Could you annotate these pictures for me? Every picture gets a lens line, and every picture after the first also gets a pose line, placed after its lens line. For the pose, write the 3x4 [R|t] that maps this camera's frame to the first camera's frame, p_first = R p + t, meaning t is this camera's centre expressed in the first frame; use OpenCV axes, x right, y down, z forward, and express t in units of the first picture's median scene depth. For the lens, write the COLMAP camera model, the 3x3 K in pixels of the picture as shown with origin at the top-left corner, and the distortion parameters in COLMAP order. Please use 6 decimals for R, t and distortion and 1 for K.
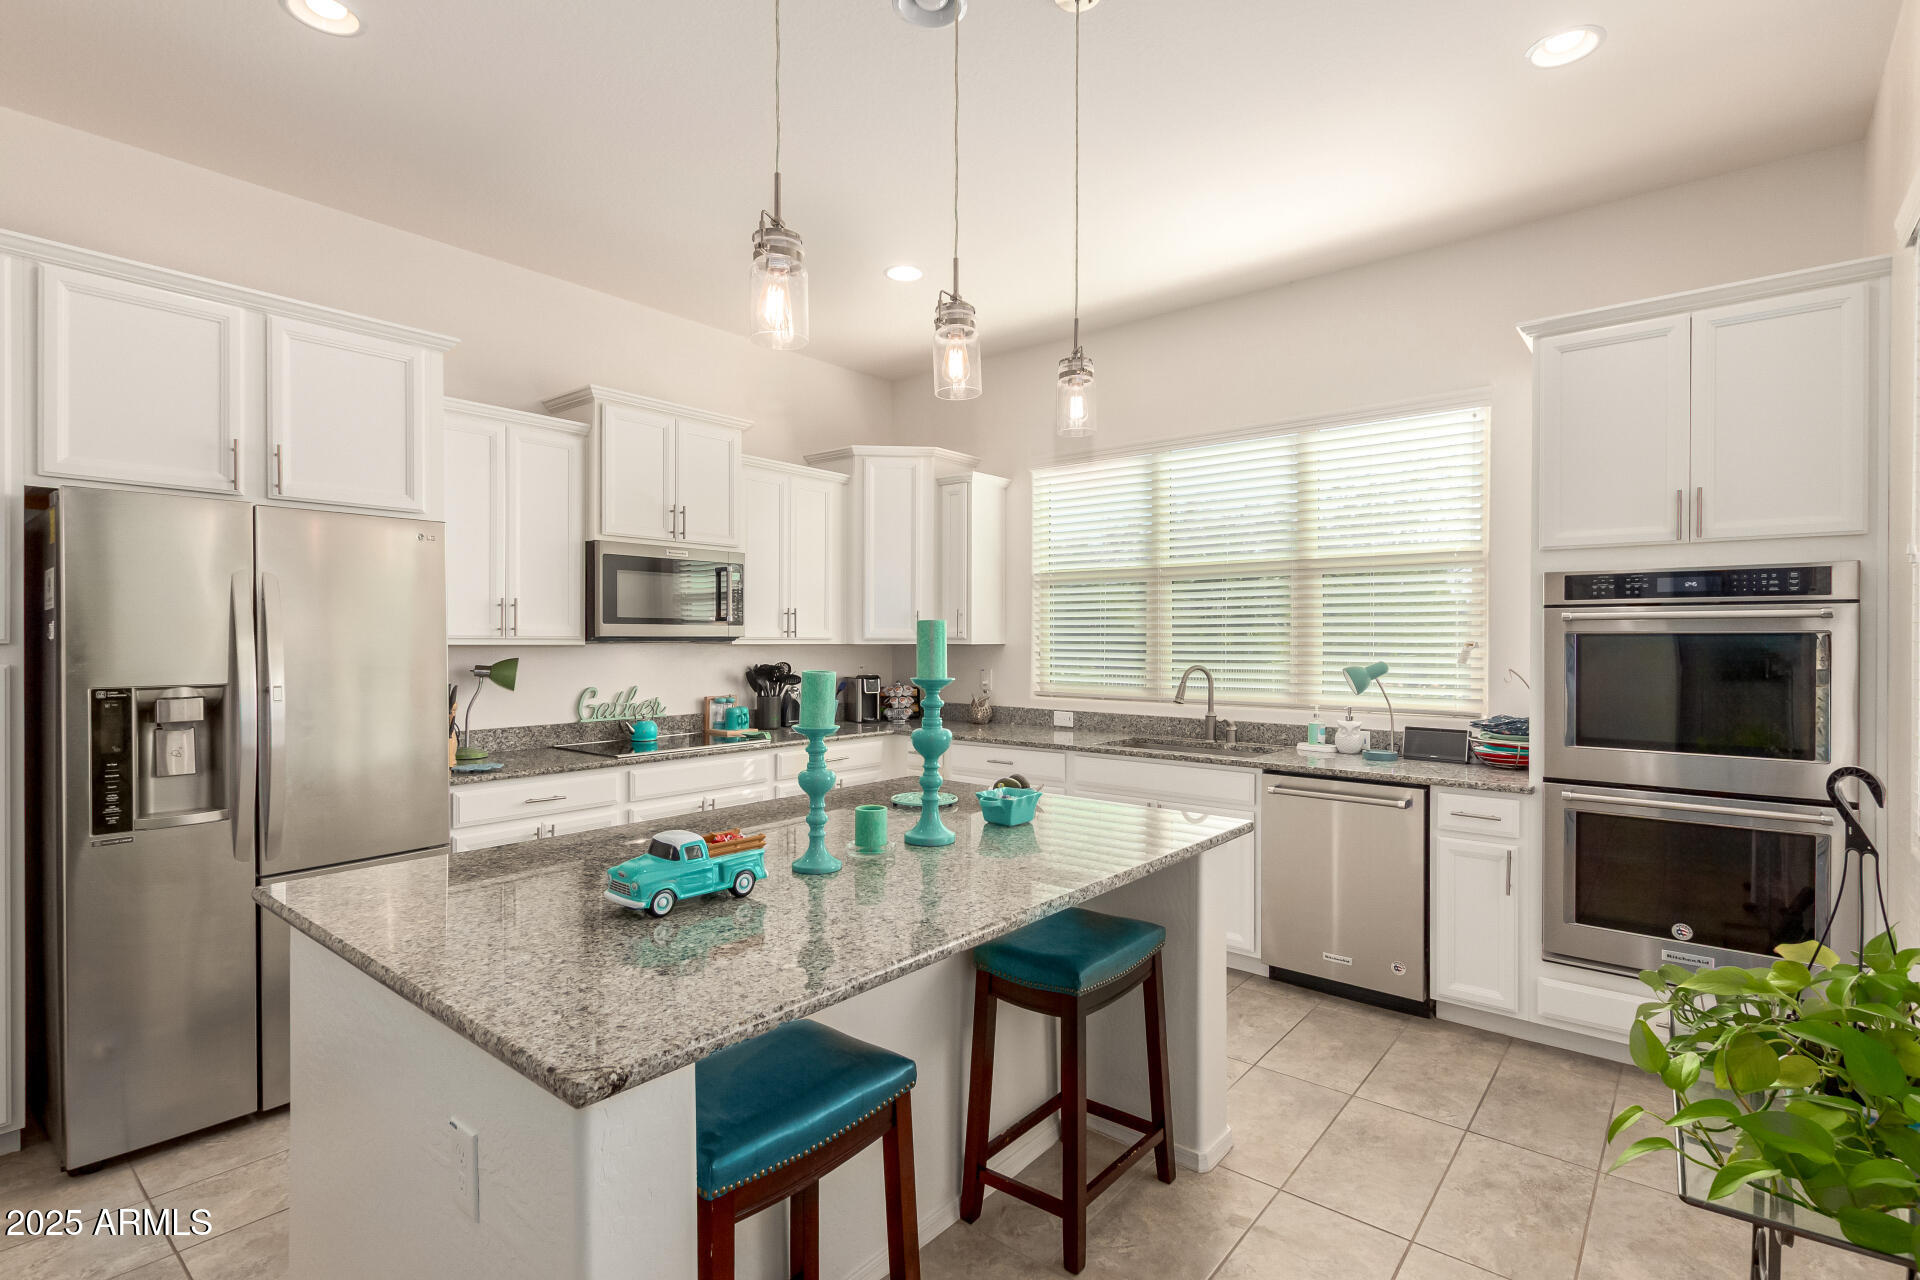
lens RADIAL K [[903.6, 0, 976.6], [0, 903.6, 645.3], [0, 0, 1]] dist [-0.000022, 0.000659]
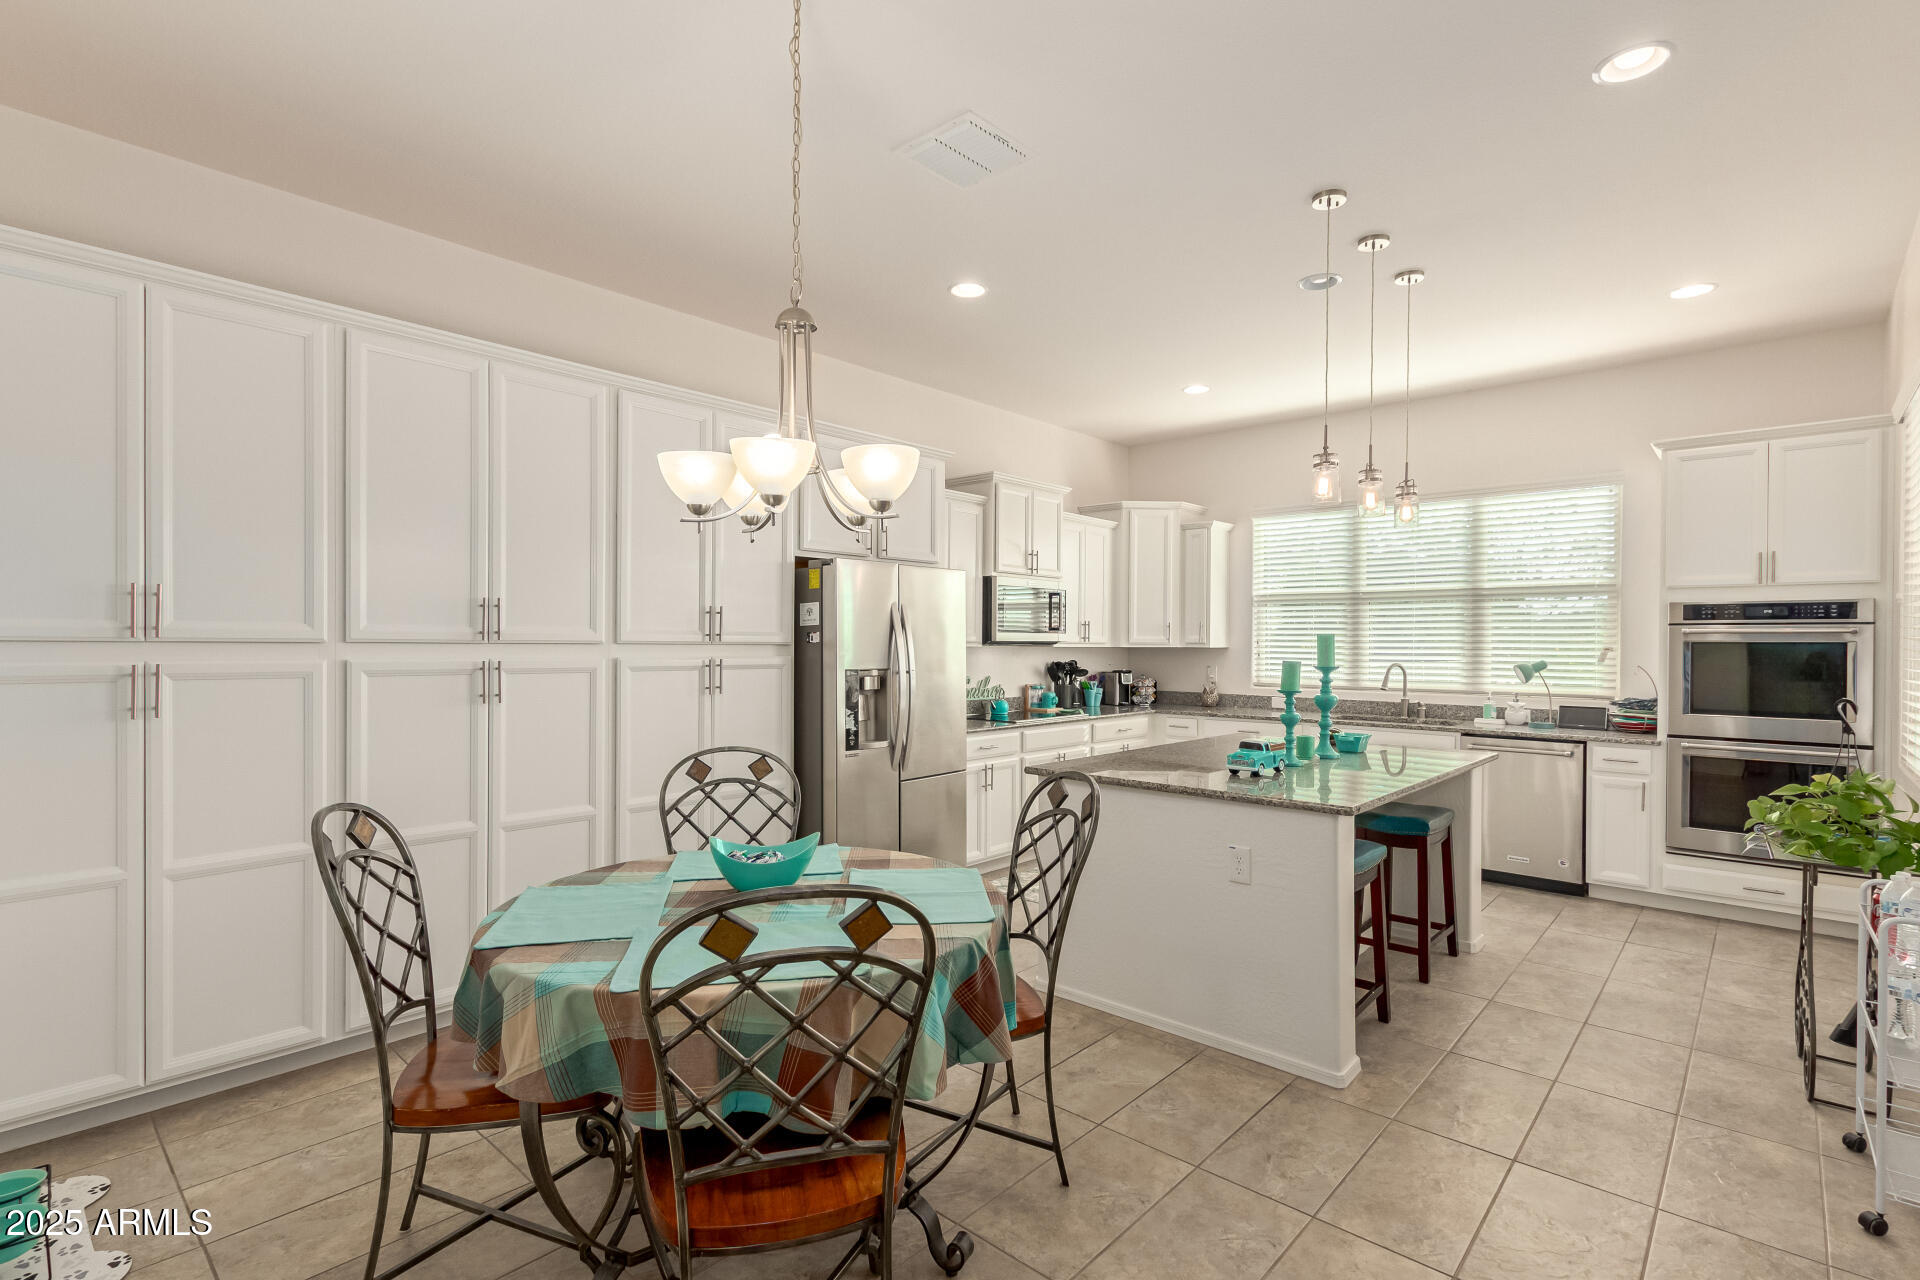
lens RADIAL K [[903.6, 0, 969.9], [0, 903.6, 649.4], [0, 0, 1]] dist [-0.000022, 0.000659]
pose [[0.998797, 0.004321, -0.048855, -0.502956], [-0.004327, 0.999991, -0.000021, 0.005182], [0.048854, 0.000232, 0.998806, -0.619098]]
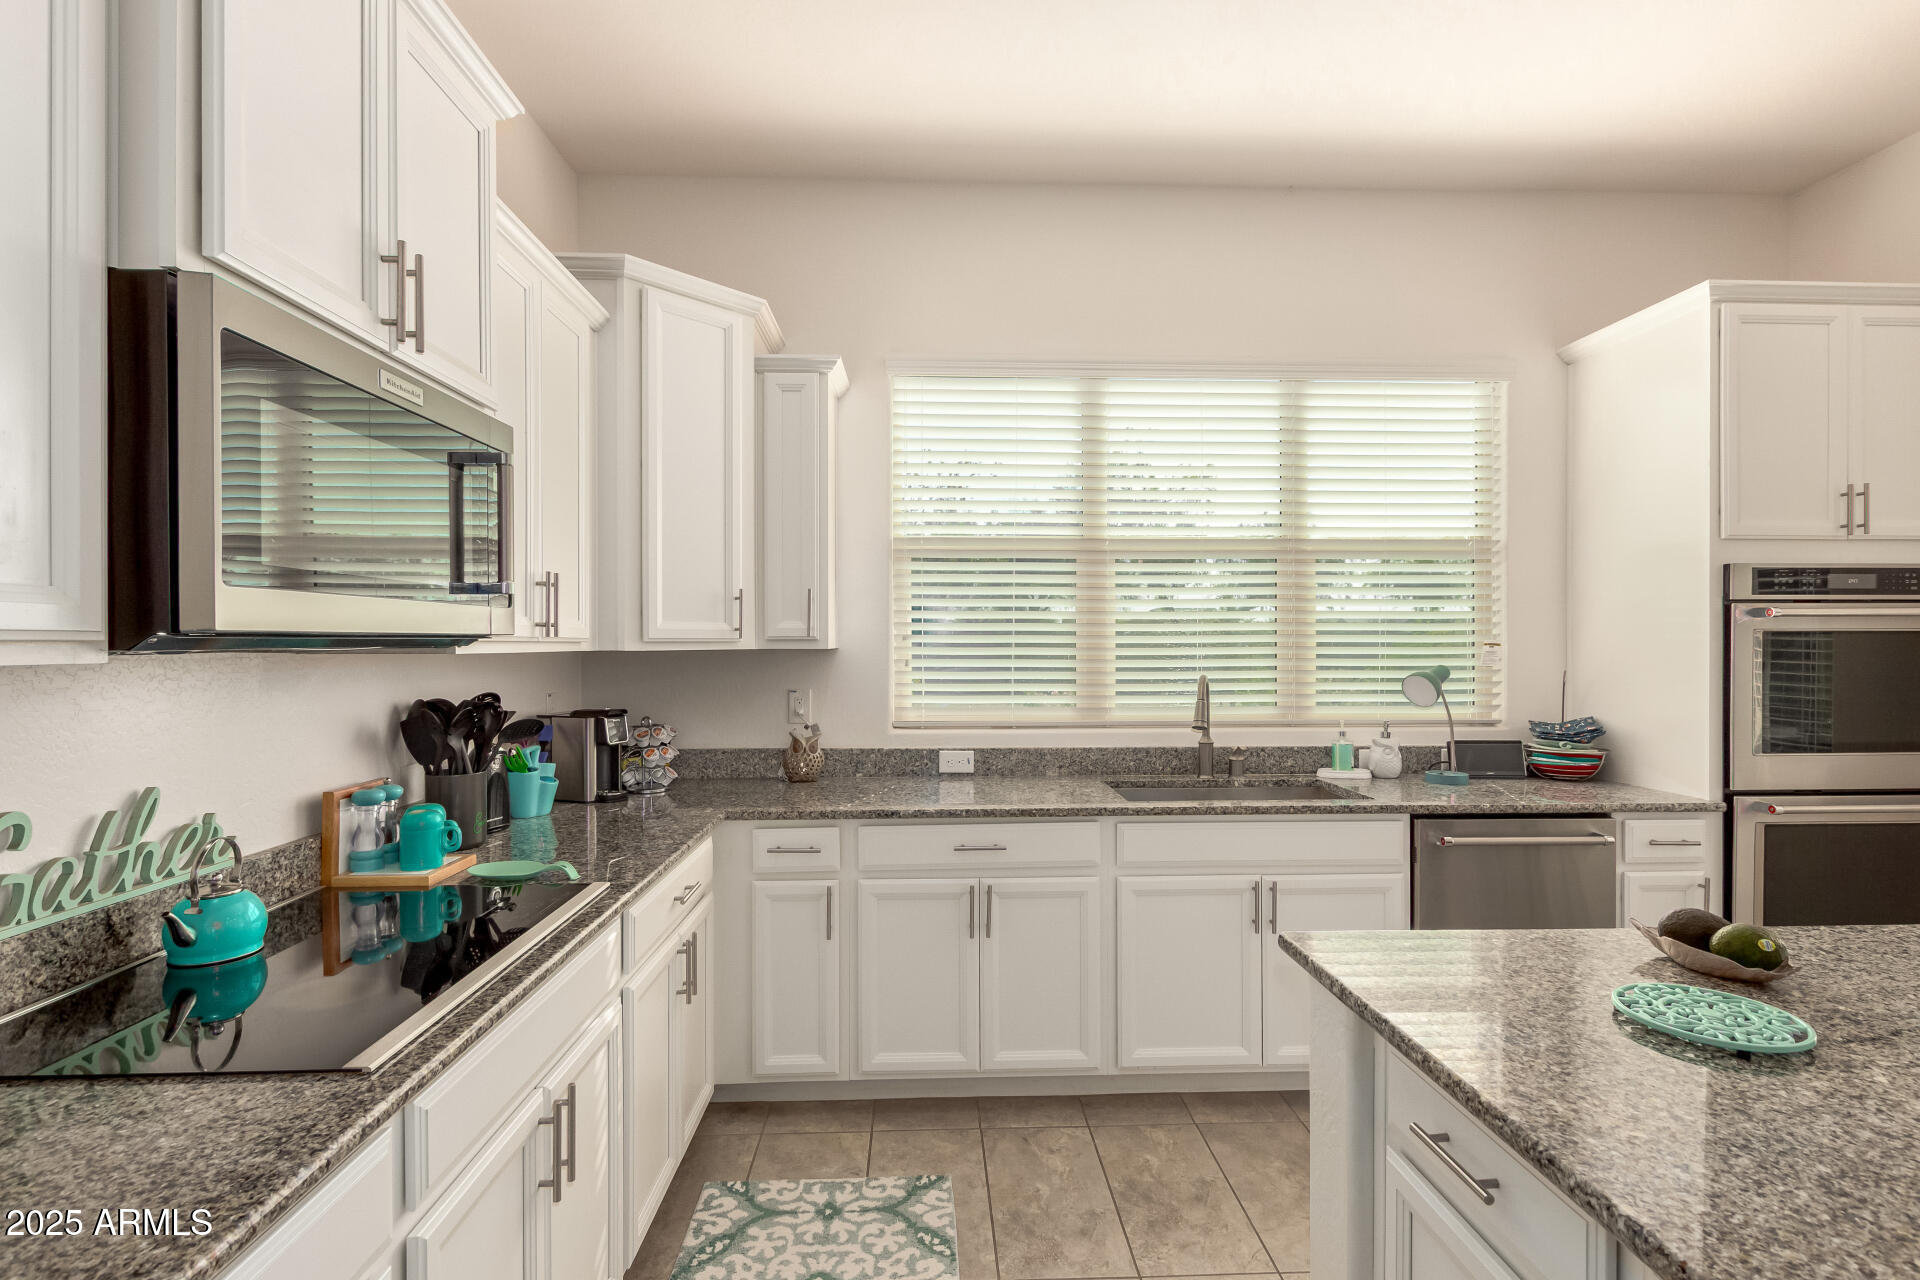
lens RADIAL K [[903.6, 0, 965.0], [0, 903.6, 642.2], [0, 0, 1]] dist [-0.000022, 0.000659]
pose [[0.749501, -0.003618, 0.661993, -0.553646], [0.007407, 0.999968, -0.002922, -0.005064], [-0.661962, 0.007093, 0.749504, 0.843868]]
